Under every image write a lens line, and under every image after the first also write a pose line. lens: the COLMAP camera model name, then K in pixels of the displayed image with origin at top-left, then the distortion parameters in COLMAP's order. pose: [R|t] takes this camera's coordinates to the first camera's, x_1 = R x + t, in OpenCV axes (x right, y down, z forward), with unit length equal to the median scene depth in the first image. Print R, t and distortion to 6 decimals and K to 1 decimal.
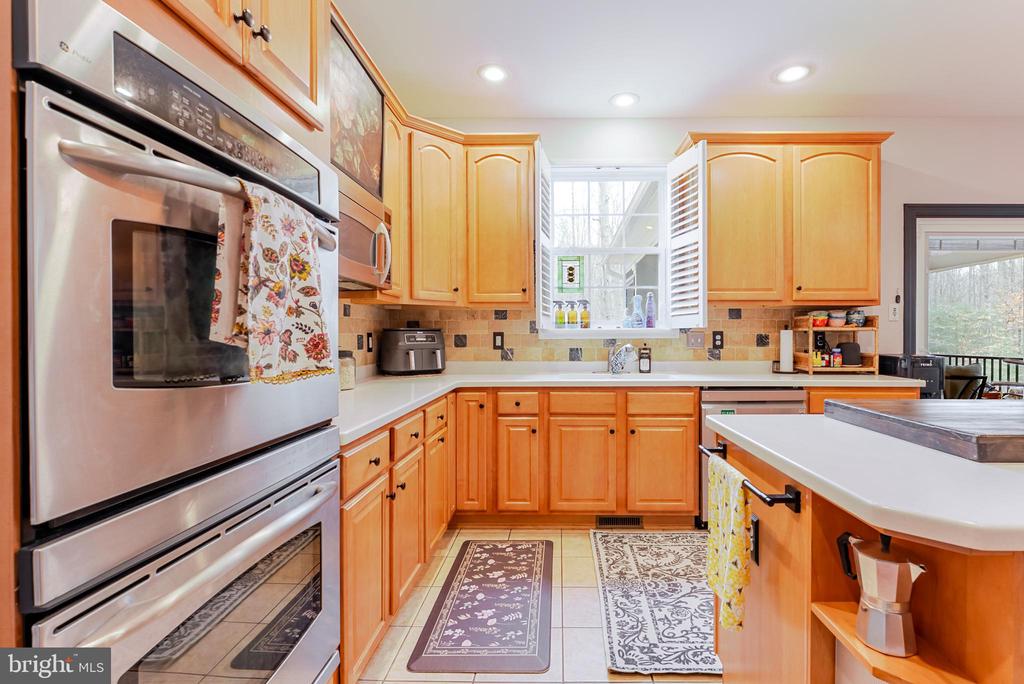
lens RADIAL K [[475.2, 0, 559.5], [0, 475.2, 335.0], [0, 0, 1]] dist [-0.001395, -0.000158]
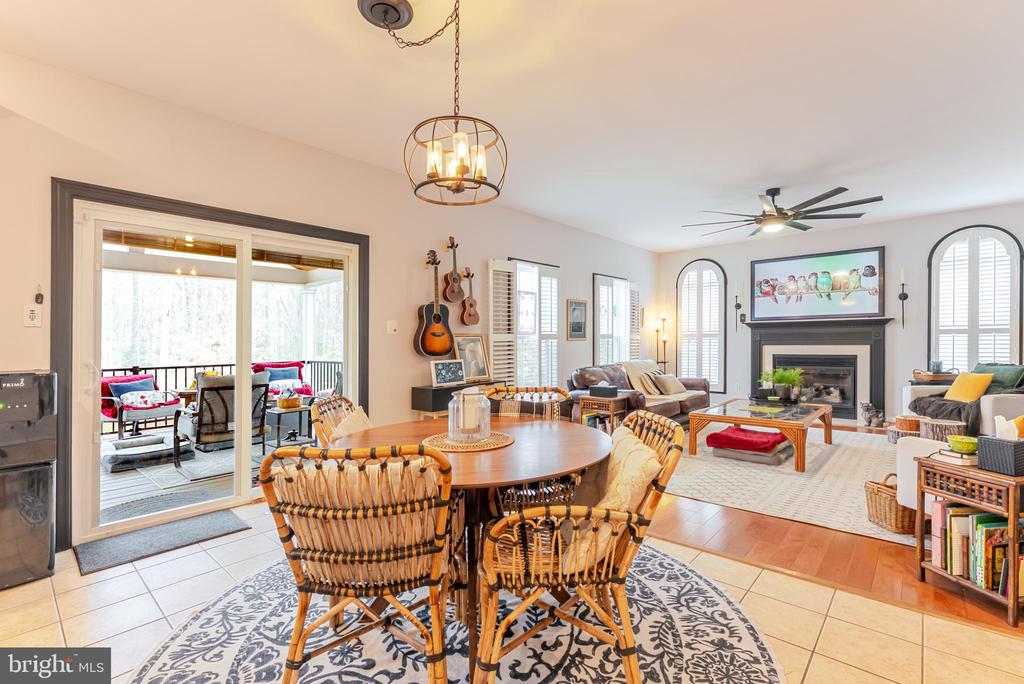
lens RADIAL K [[459.2, 0, 512.6], [0, 459.2, 345.3], [0, 0, 1]] dist [-0.005777, -0.000215]
pose [[0.666368, -0.011802, 0.745530, 0.829193], [0.005954, 0.999927, 0.010508, -0.003836], [-0.745599, -0.002563, 0.666389, -0.085011]]
